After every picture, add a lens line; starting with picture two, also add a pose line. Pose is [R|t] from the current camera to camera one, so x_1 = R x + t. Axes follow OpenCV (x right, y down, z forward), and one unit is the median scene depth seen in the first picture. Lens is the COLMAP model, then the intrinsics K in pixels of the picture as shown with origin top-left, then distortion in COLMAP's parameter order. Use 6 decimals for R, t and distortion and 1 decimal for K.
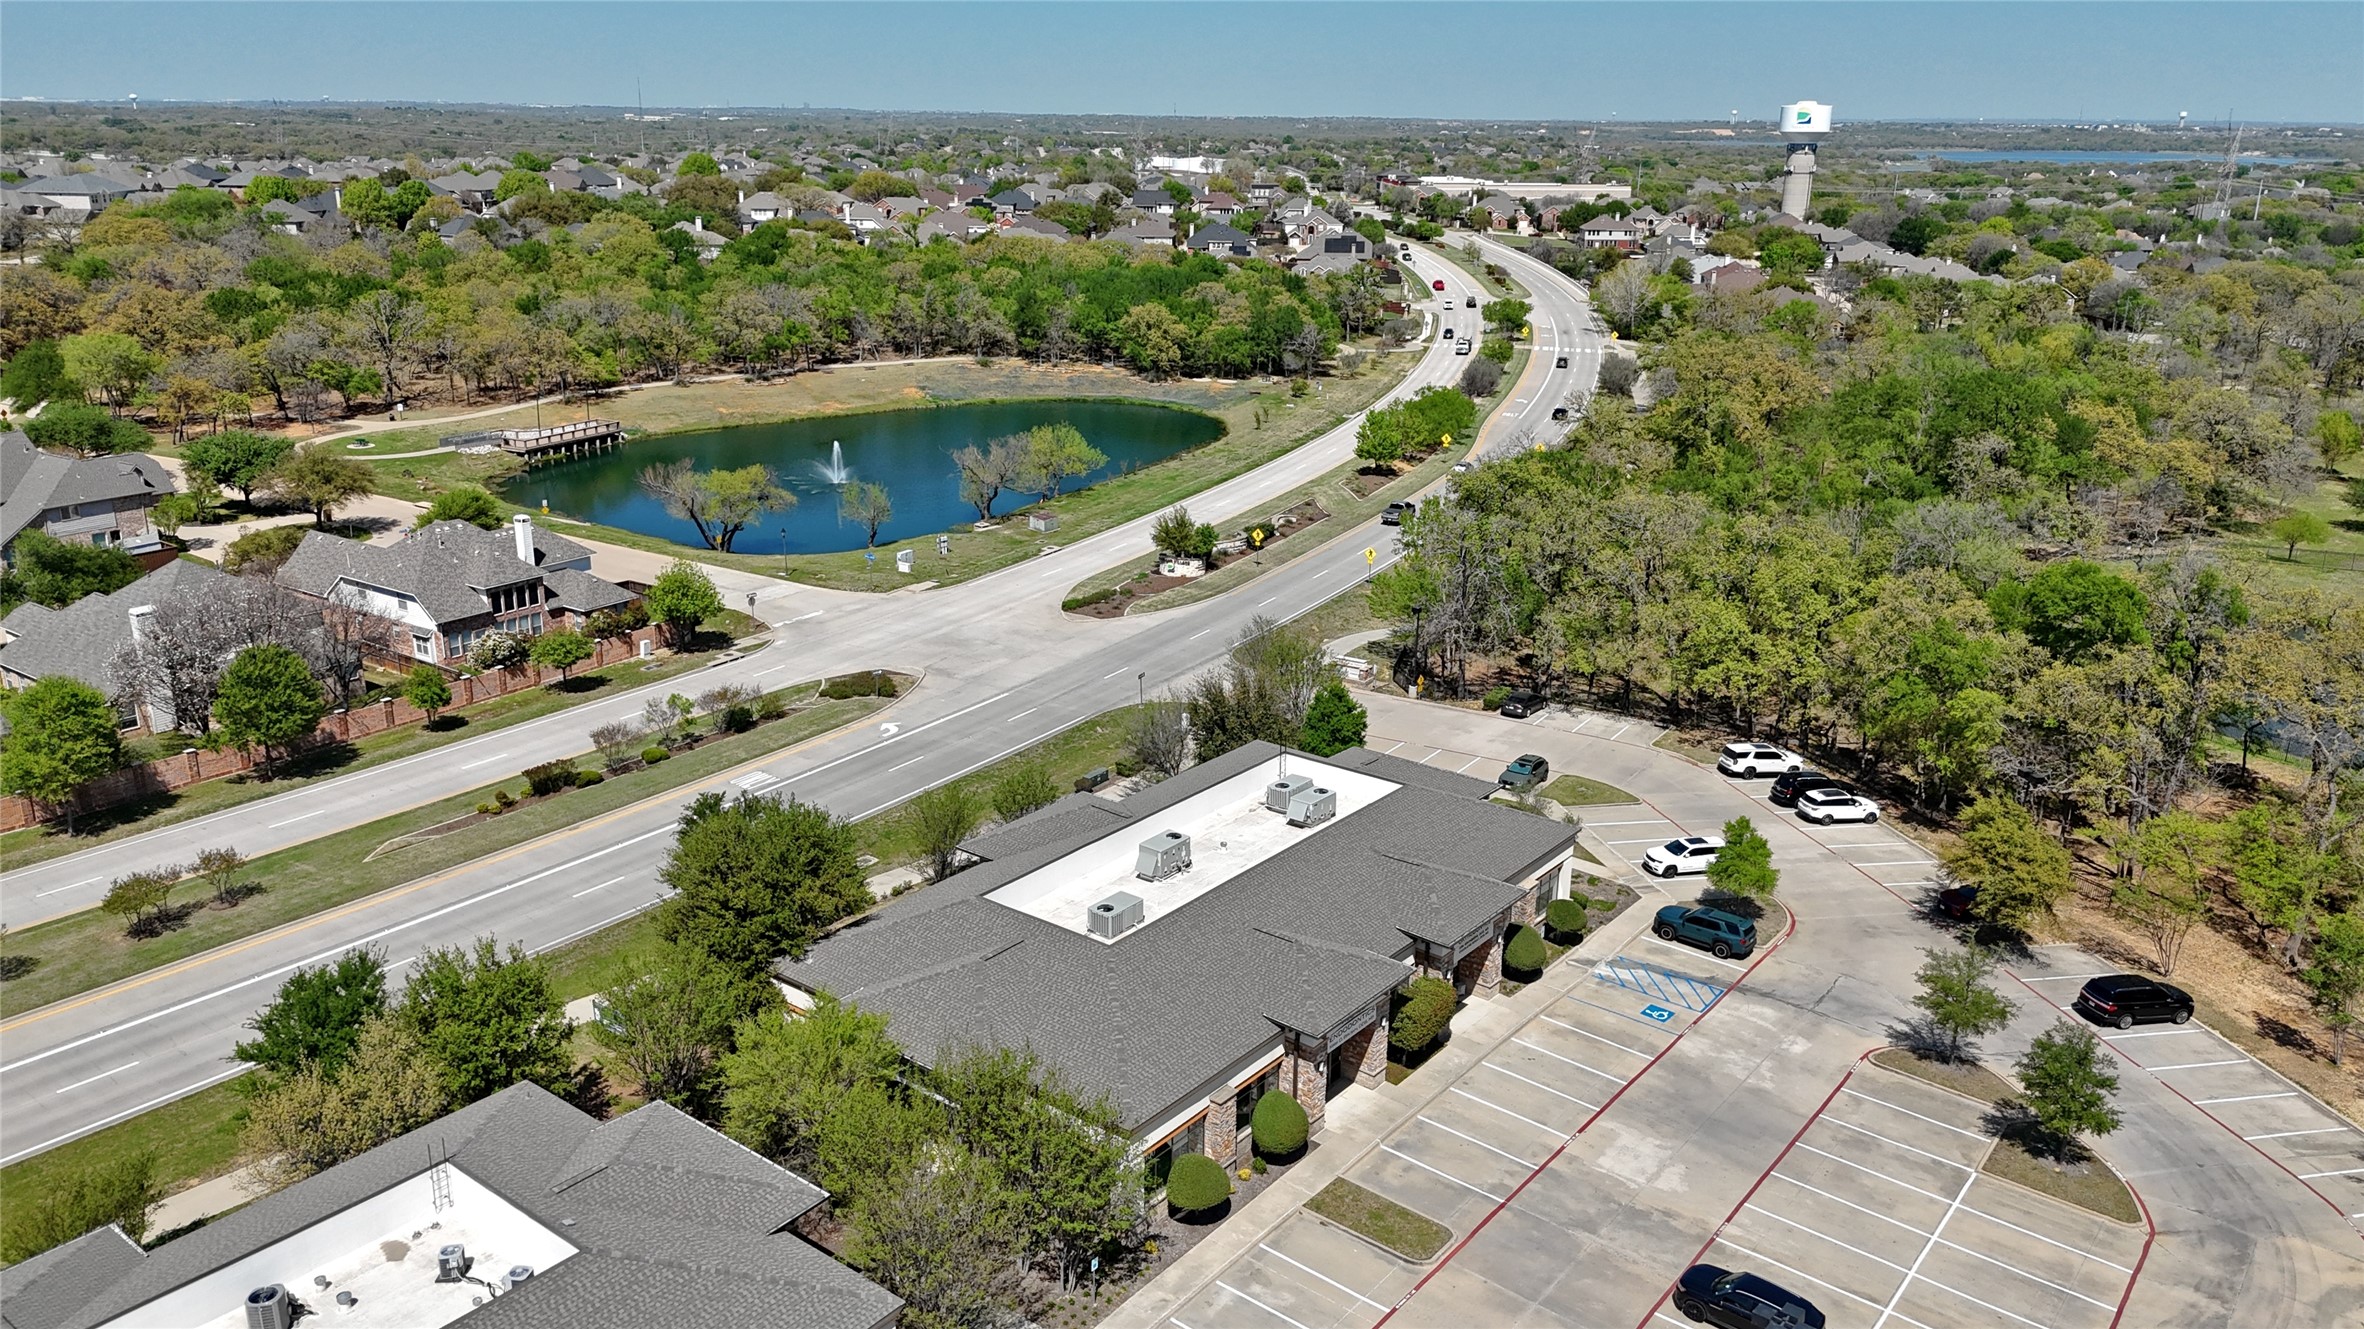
lens RADIAL K [[1734.7, 0, 1179.2], [0, 1734.7, 664.9], [0, 0, 1]] dist [0.080842, -0.090918]
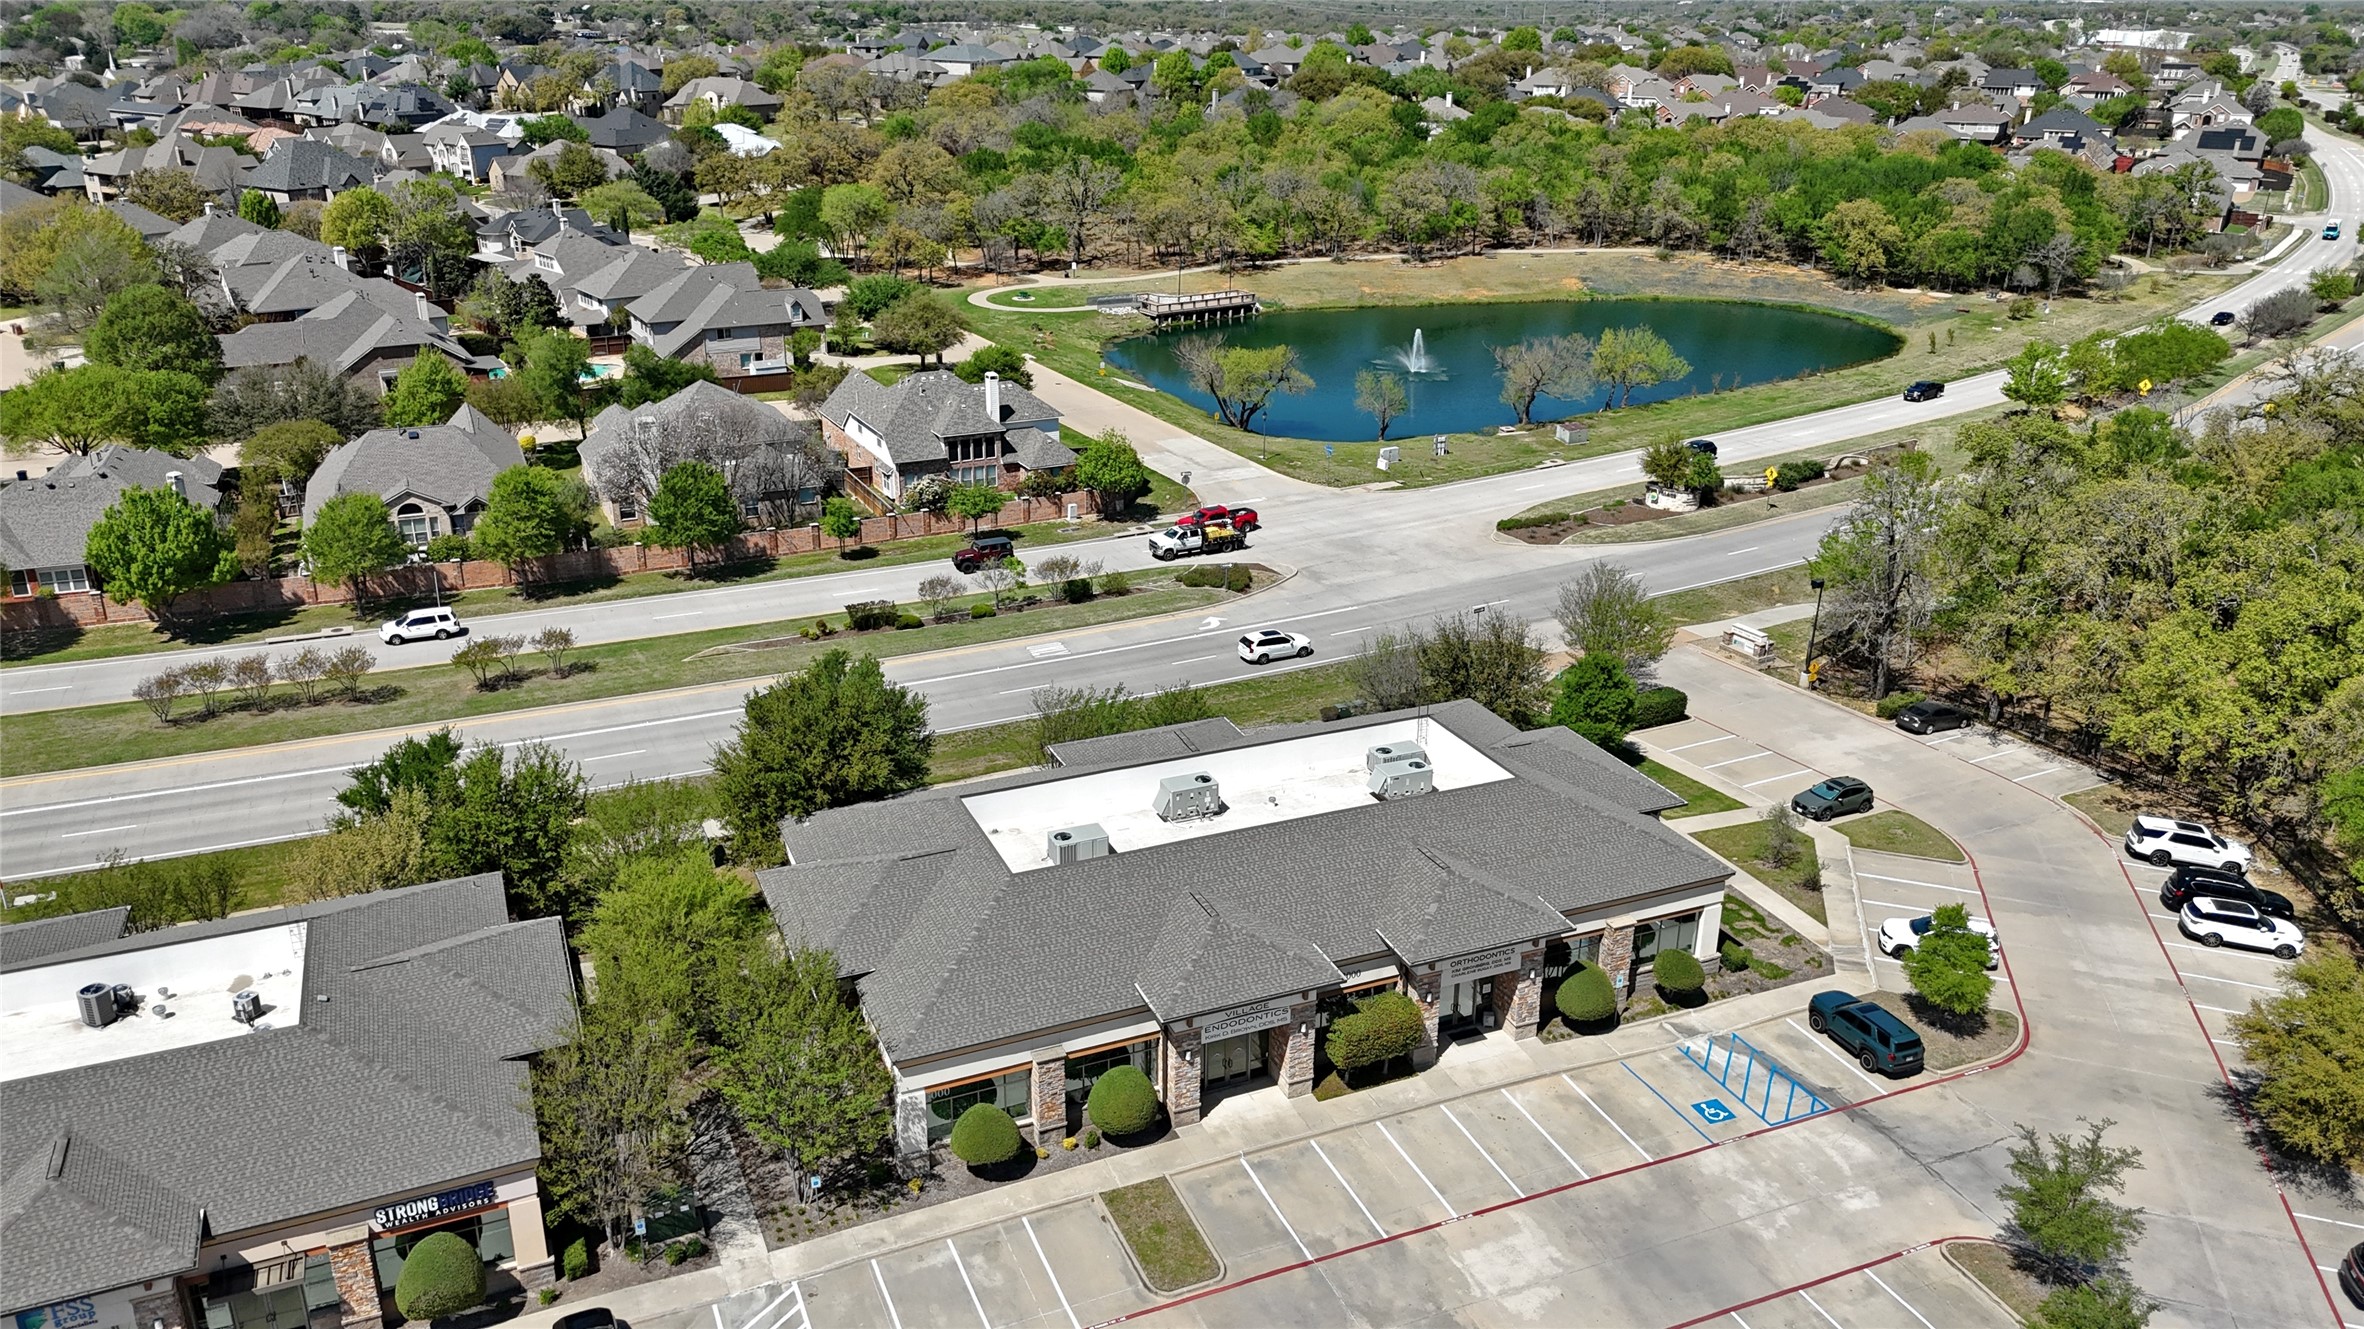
lens RADIAL K [[1734.7, 0, 1179.2], [0, 1734.7, 664.9], [0, 0, 1]] dist [0.080842, -0.090918]
pose [[0.879675, 0.170633, -0.443911, 0.253028], [-0.141517, 0.985053, 0.098203, -0.033176], [0.454032, -0.023566, 0.890674, 0.110757]]
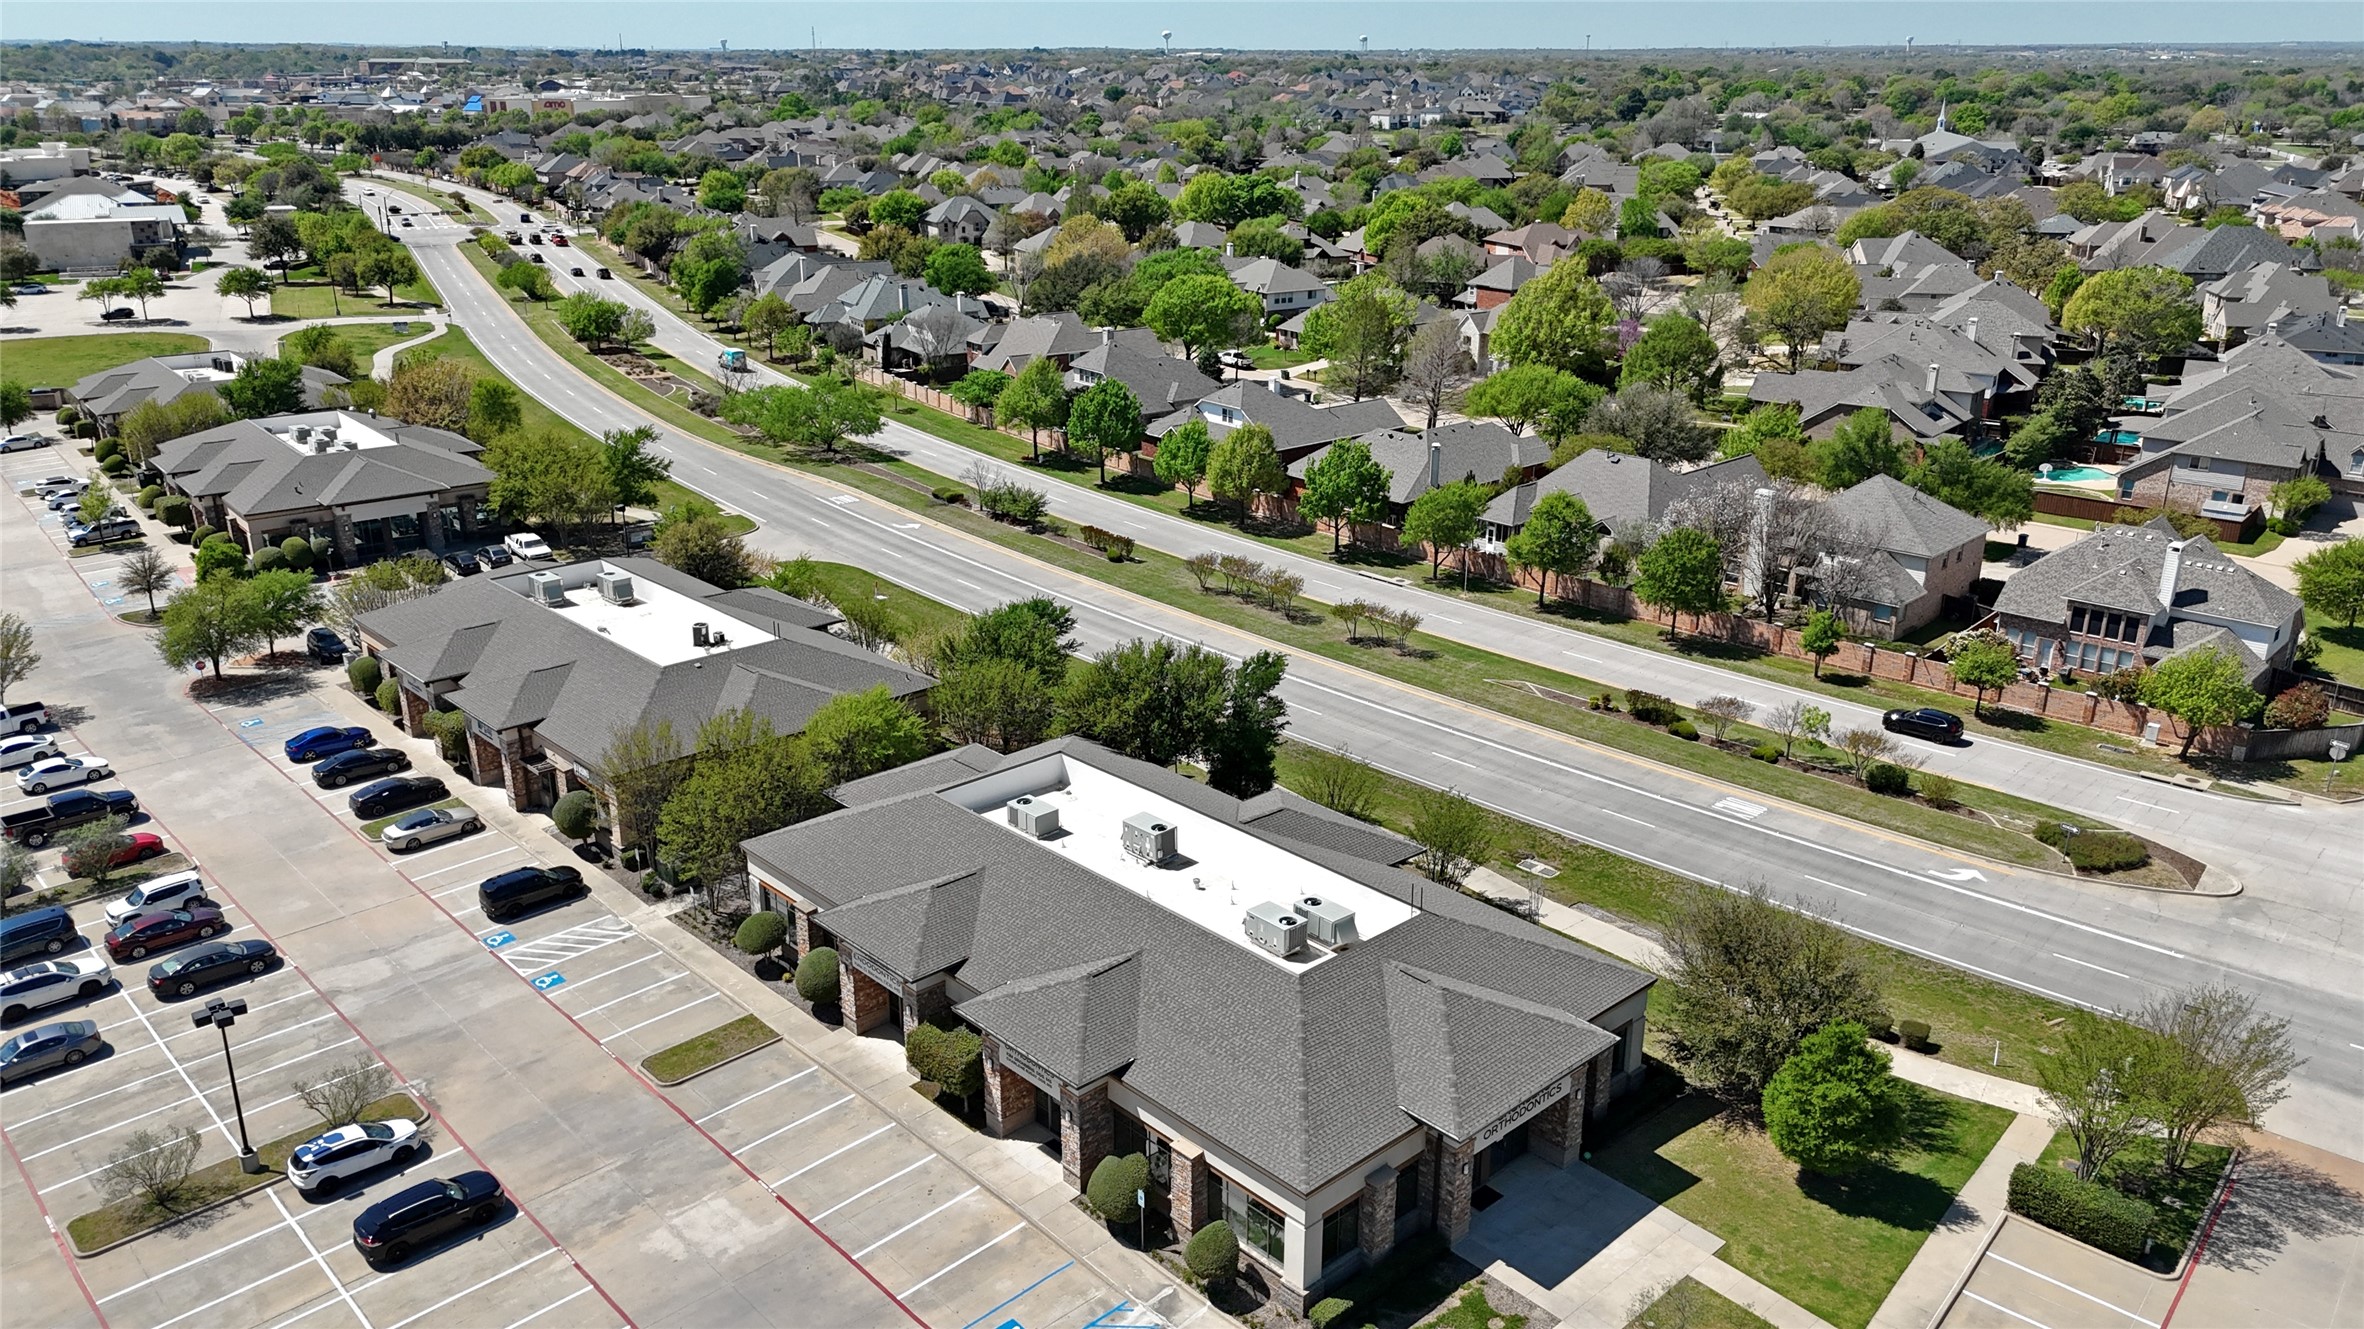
lens RADIAL K [[1734.7, 0, 1179.2], [0, 1734.7, 664.9], [0, 0, 1]] dist [0.080842, -0.090918]
pose [[-0.146989, 0.319223, -0.936211, 0.556603], [-0.299818, 0.887585, 0.349716, -0.205076], [0.942605, 0.332097, -0.034757, 0.663234]]
